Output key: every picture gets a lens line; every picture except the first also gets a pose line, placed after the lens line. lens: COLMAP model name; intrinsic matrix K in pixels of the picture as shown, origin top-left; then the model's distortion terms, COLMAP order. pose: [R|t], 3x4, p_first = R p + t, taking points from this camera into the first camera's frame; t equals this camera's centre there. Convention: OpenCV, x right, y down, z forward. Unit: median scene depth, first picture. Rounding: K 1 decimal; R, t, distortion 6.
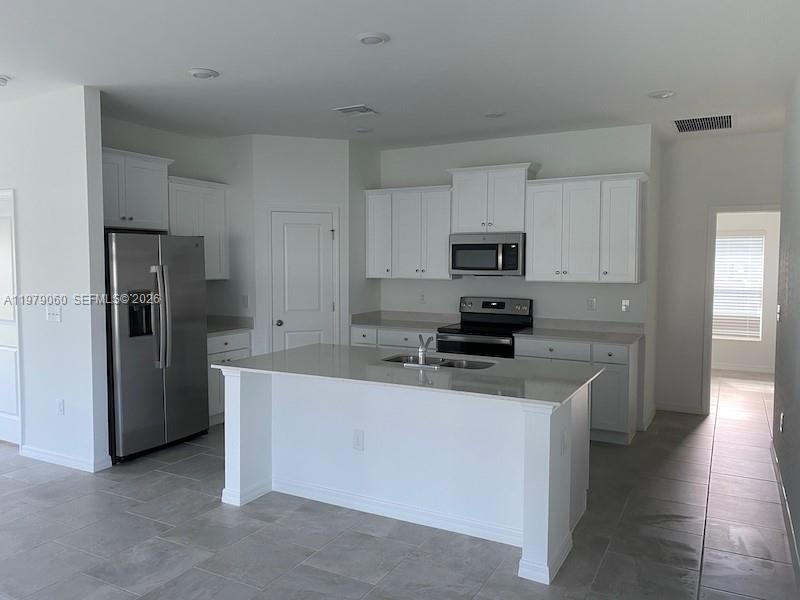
lens RADIAL K [[604.4, 0, 399.4], [0, 604.4, 298.0], [0, 0, 1]] dist [0.003863, -0.009811]
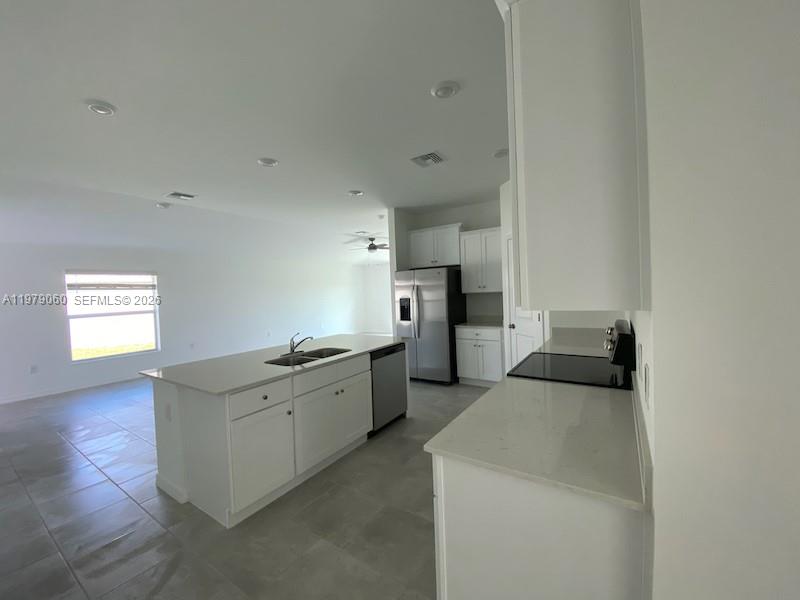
lens RADIAL K [[330.6, 0, 405.2], [0, 330.6, 296.9], [0, 0, 1]] dist [-0.011551, -0.004179]
pose [[-0.108509, 0.016271, -0.993962, 0.688259], [-0.024500, 0.999519, 0.019036, -0.037887], [0.993794, 0.026417, -0.108058, 1.129366]]
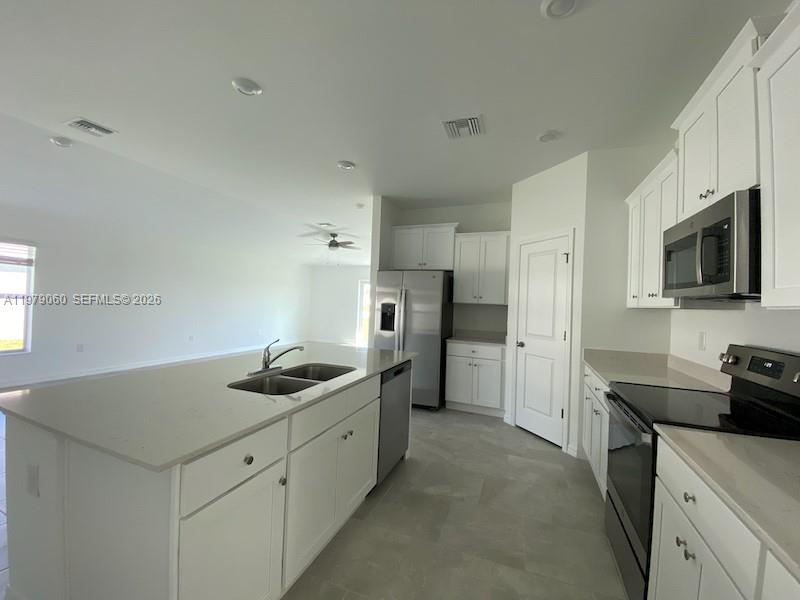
lens RADIAL K [[330.6, 0, 405.3], [0, 330.6, 298.1], [0, 0, 1]] dist [-0.011551, -0.004179]
pose [[0.097485, -0.016343, -0.995103, 0.505934], [-0.100023, 0.994642, -0.026134, -0.008178], [0.990198, 0.102081, 0.095328, 0.965348]]
